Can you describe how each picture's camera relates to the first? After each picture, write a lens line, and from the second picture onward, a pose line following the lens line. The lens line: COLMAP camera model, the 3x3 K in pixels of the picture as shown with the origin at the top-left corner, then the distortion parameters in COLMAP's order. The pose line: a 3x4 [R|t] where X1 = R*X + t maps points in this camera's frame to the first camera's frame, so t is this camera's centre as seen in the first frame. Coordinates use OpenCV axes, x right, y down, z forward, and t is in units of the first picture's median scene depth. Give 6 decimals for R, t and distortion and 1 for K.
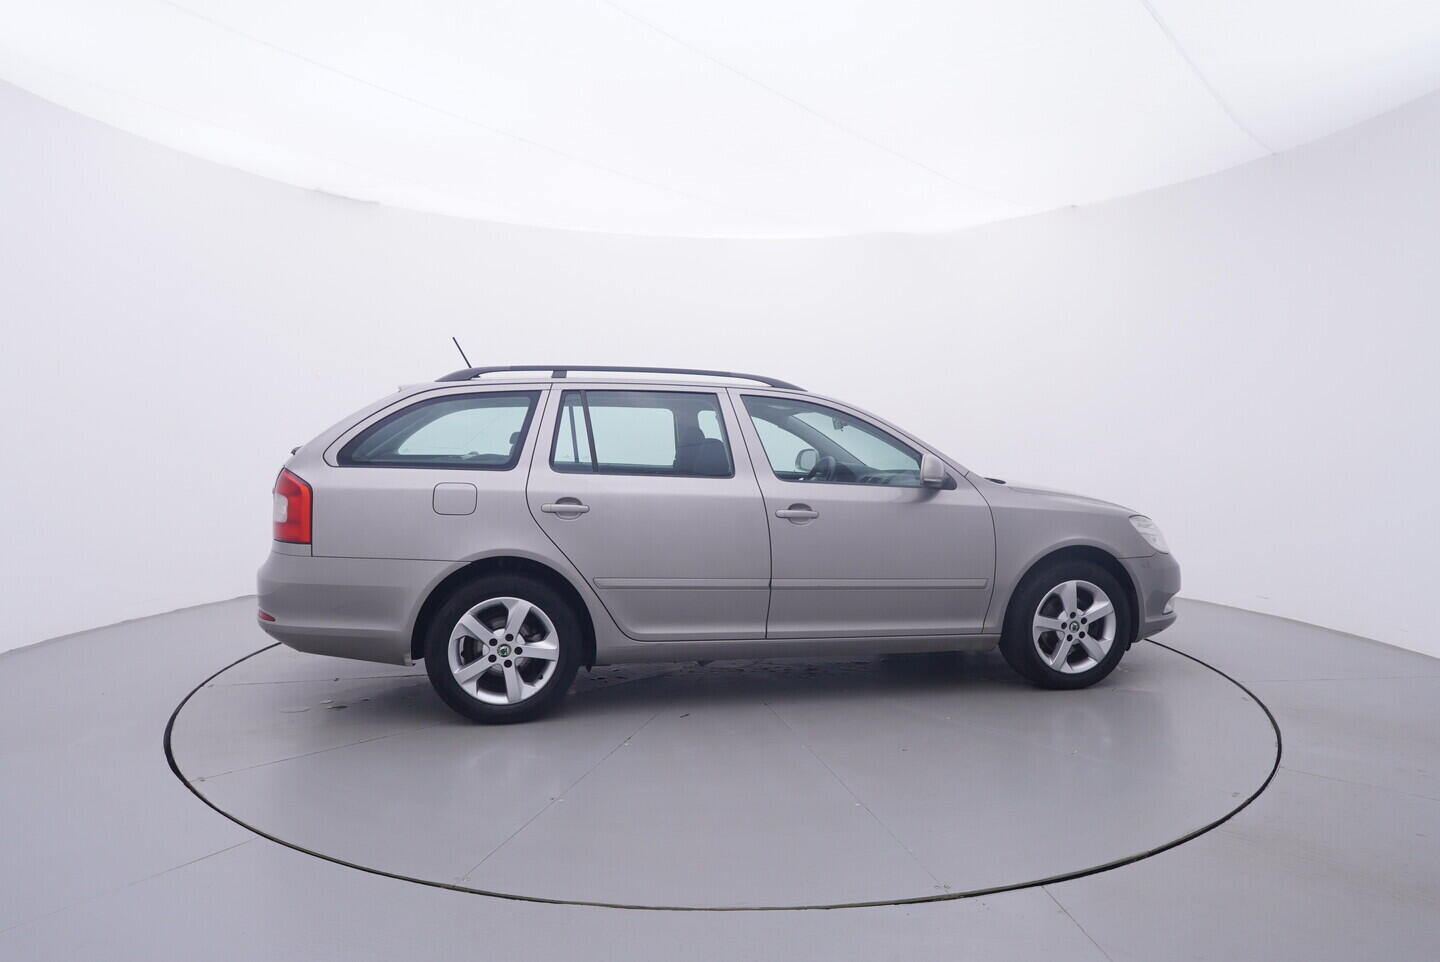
lens RADIAL K [[907.0, 0, 720.0], [0, 907.0, 481.0], [0, 0, 1]] dist [-0.003496, -0.000003]
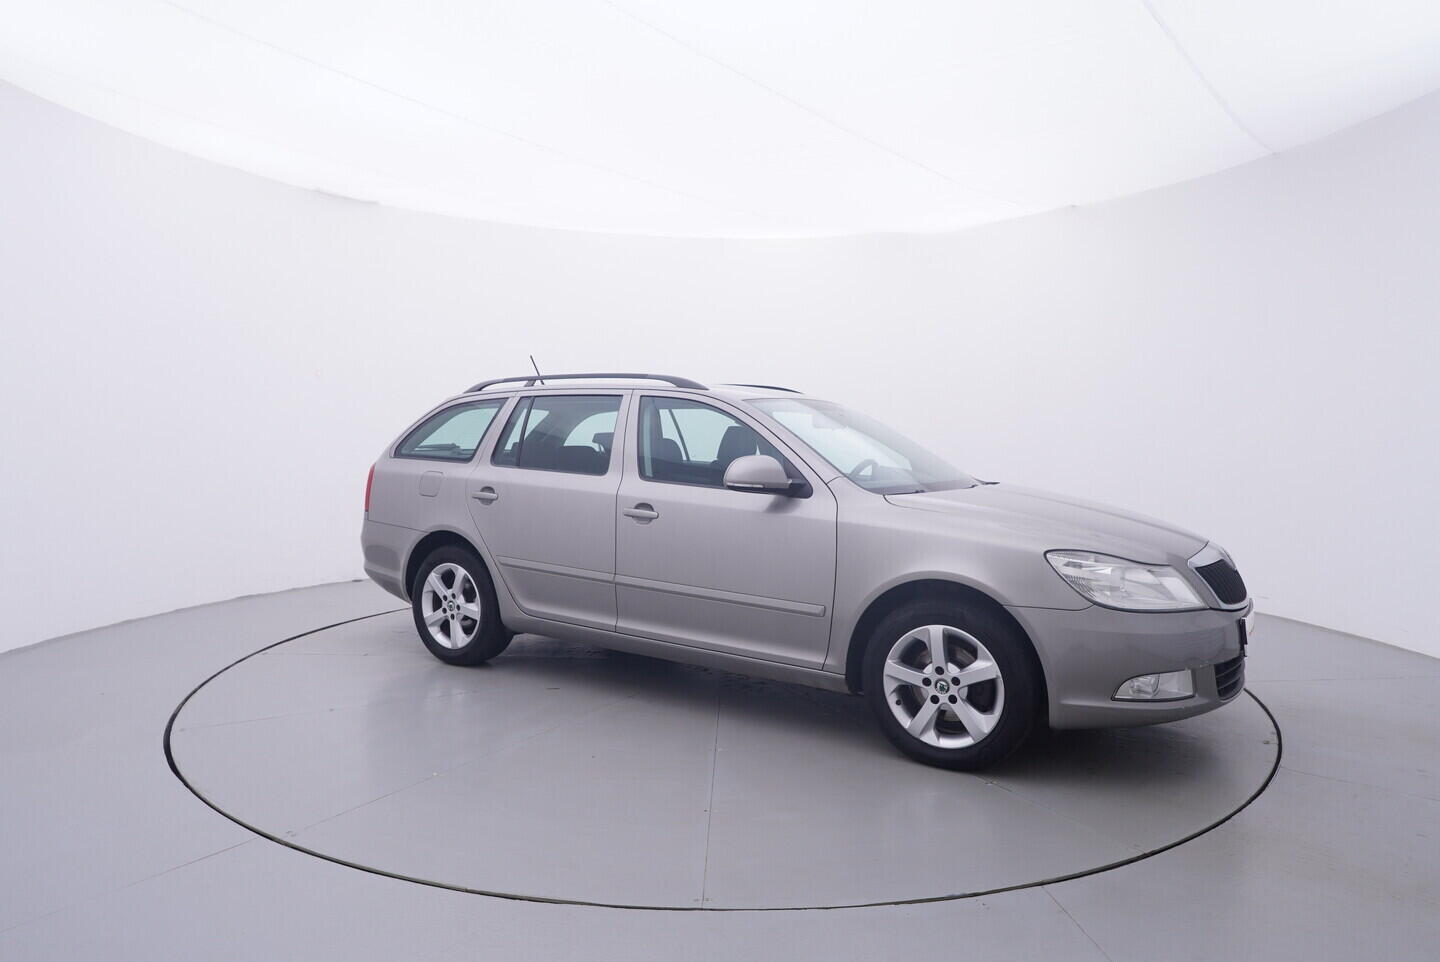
lens RADIAL K [[907.0, 0, 720.0], [0, 907.0, 481.0], [0, 0, 1]] dist [-0.003496, -0.000003]
pose [[0.706691, 0.036941, -0.706558, 0.807541], [-0.038660, 0.999160, 0.013571, -0.015625], [0.706466, 0.017725, 0.707525, 0.329828]]
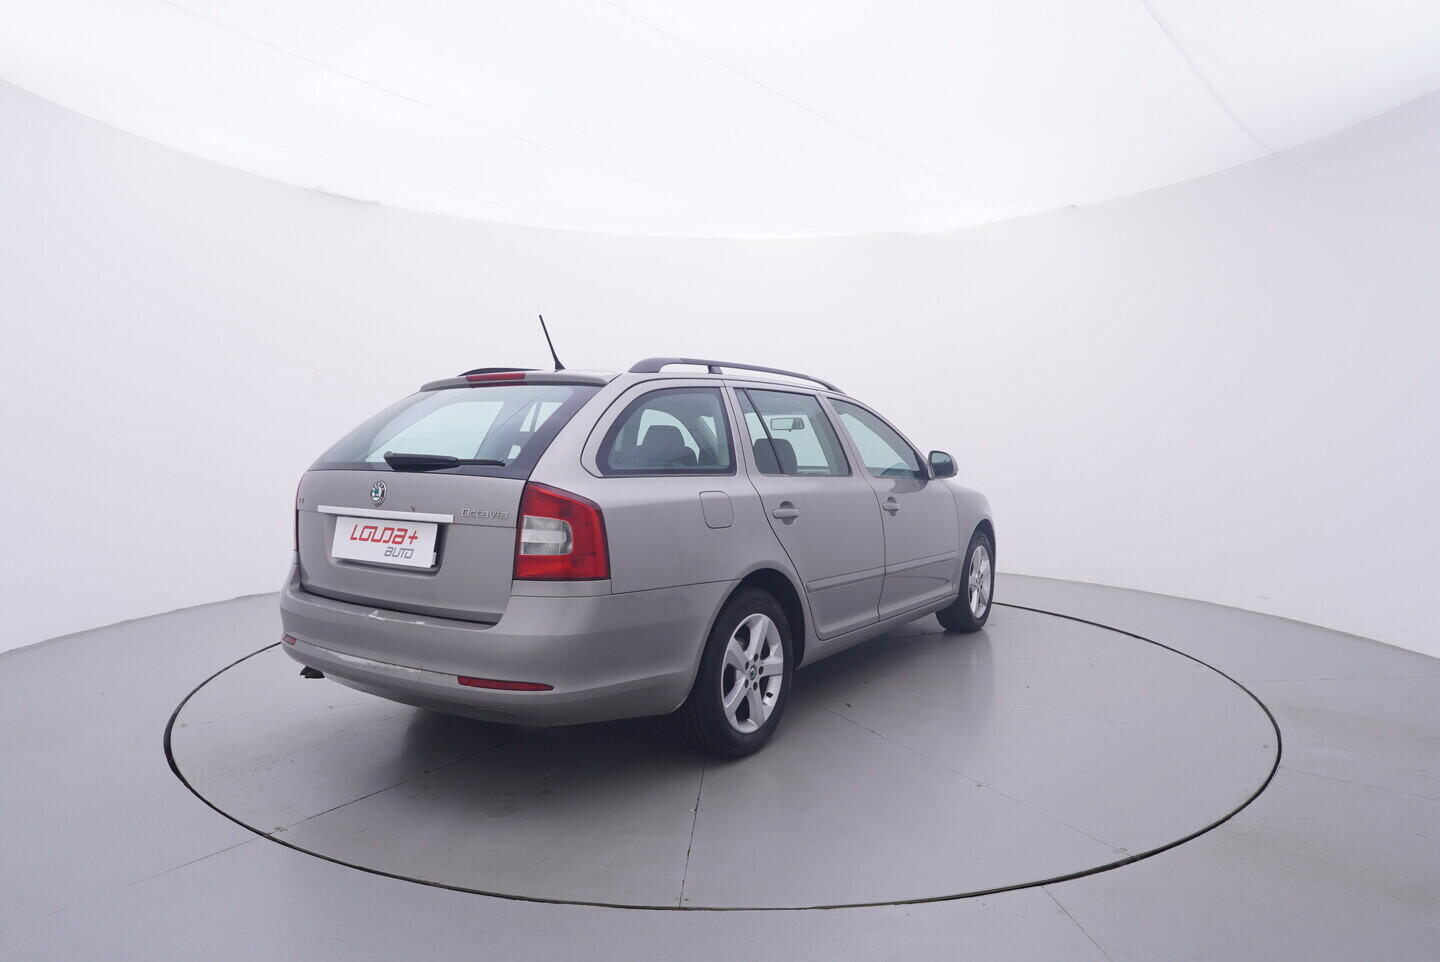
lens RADIAL K [[907.0, 0, 720.0], [0, 907.0, 481.0], [0, 0, 1]] dist [-0.003496, -0.000003]
pose [[0.718715, -0.037068, 0.694316, -0.789301], [0.036609, 0.999210, 0.015450, -0.018420], [-0.694340, 0.014314, 0.719505, 0.324233]]
